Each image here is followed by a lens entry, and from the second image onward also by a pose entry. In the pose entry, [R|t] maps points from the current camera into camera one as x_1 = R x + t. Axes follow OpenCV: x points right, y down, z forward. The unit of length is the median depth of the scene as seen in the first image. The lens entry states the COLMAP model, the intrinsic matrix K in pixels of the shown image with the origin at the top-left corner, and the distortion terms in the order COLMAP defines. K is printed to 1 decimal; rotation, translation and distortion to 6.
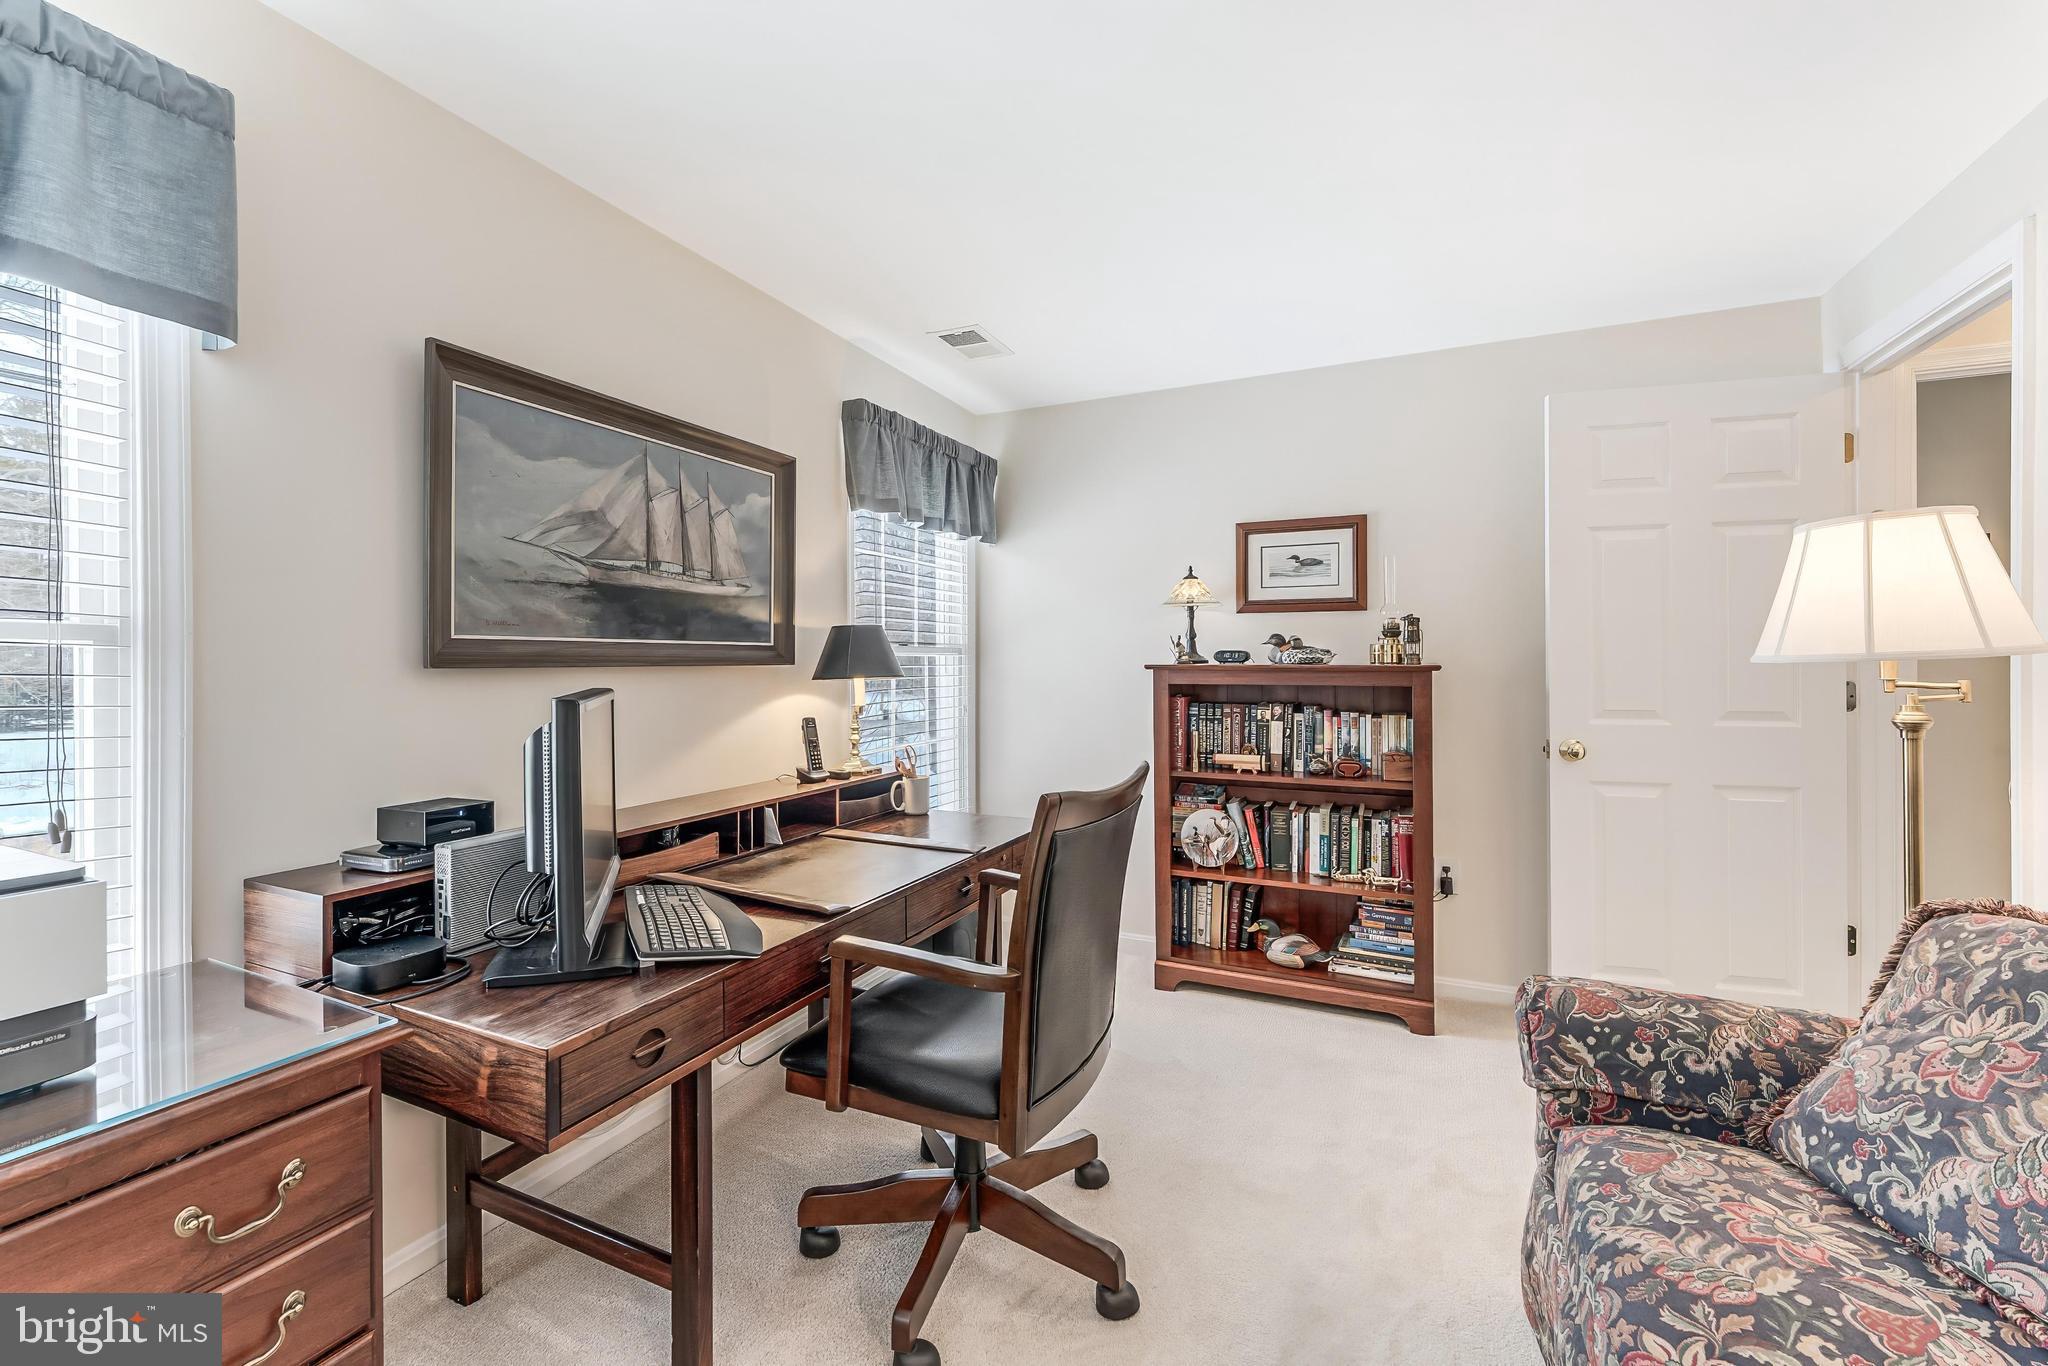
lens RADIAL K [[840.2, 0, 1021.9], [0, 840.2, 656.1], [0, 0, 1]] dist [0.000398, -0.000203]
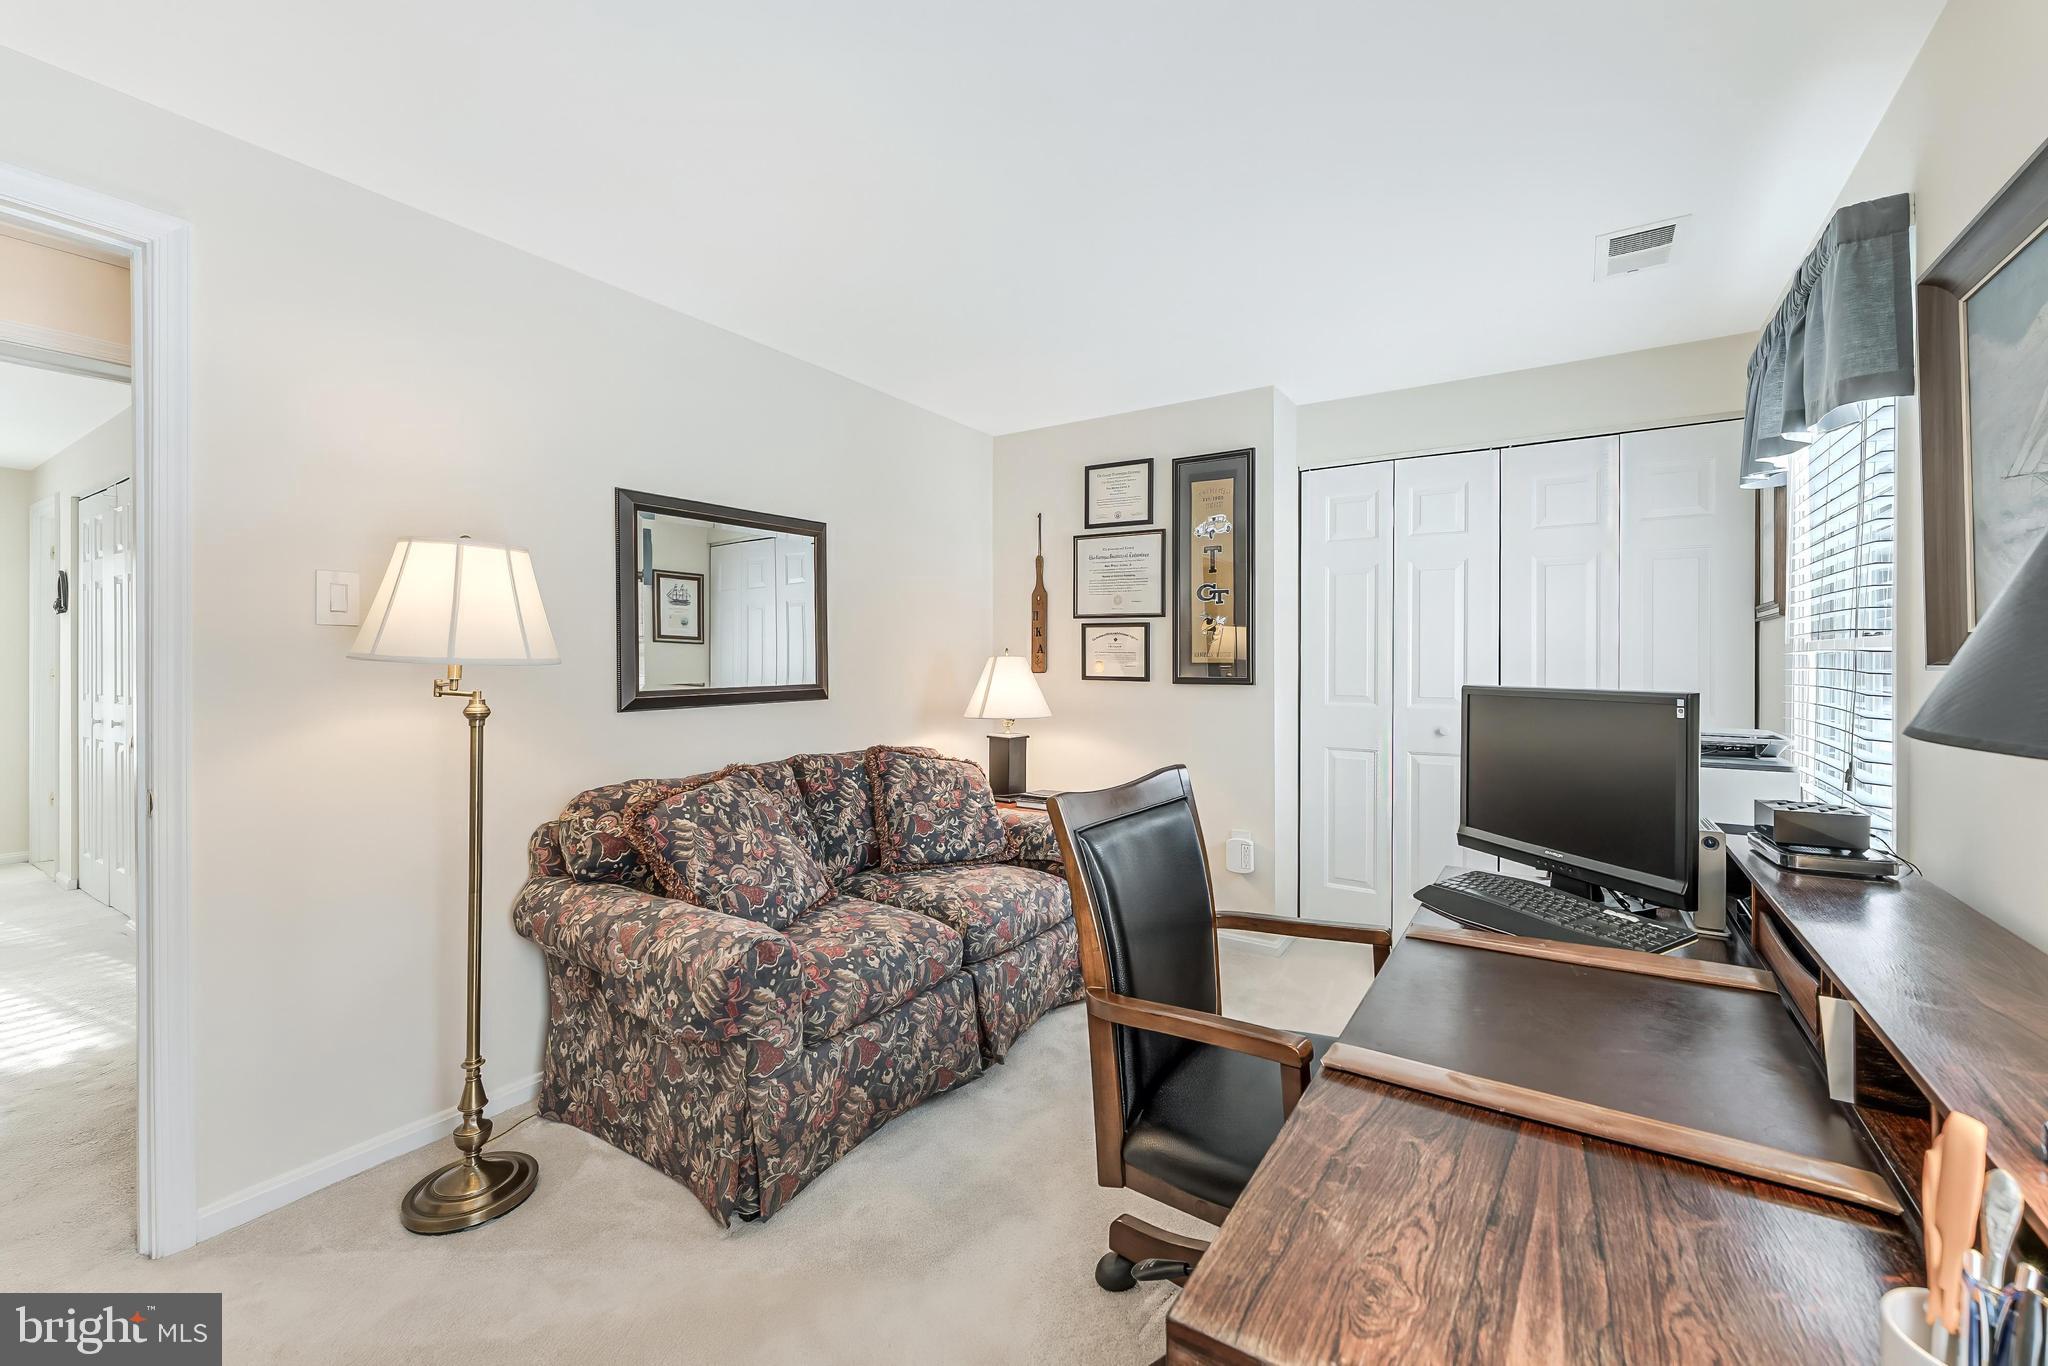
lens RADIAL K [[814.8, 0, 1026.9], [0, 814.8, 660.4], [0, 0, 1]] dist [0.000241, -0.000014]
pose [[-0.990783, 0.002163, 0.135440, 0.065040], [0.000710, 0.999942, -0.010775, 0.010383], [-0.135455, -0.010580, -0.990727, 1.520575]]
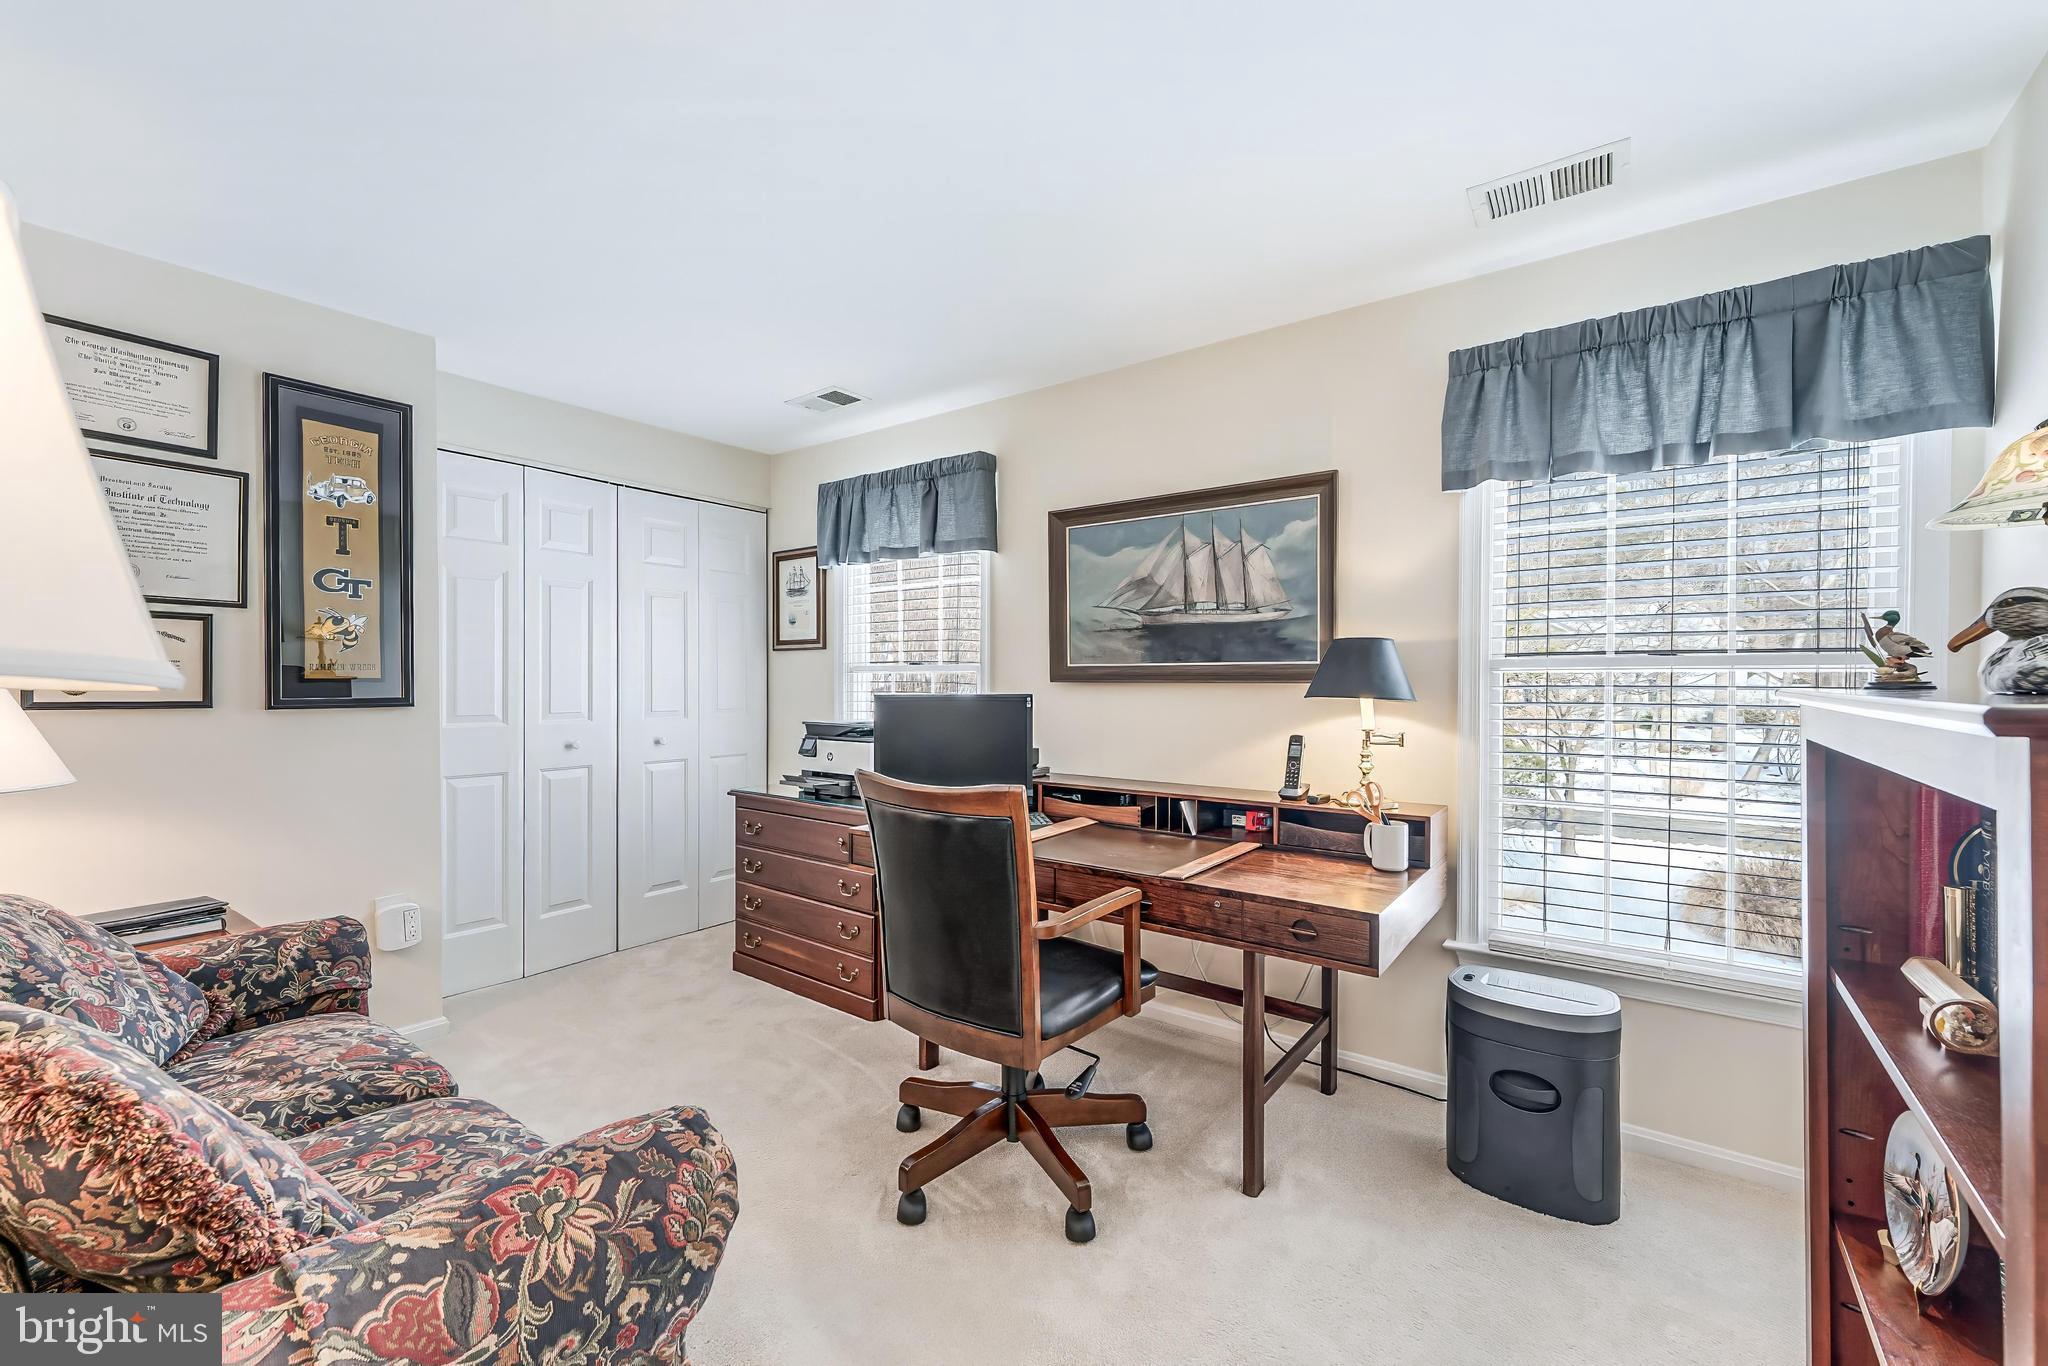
lens RADIAL K [[823.6, 0, 1024.0], [0, 823.6, 683.0], [0, 0, 1]] dist [0.000638, 0.000025]
pose [[-0.209495, 0.006947, -0.977785, 0.921408], [0.005988, 0.999965, 0.005822, 0.003450], [0.977791, -0.004635, -0.209530, 1.055950]]
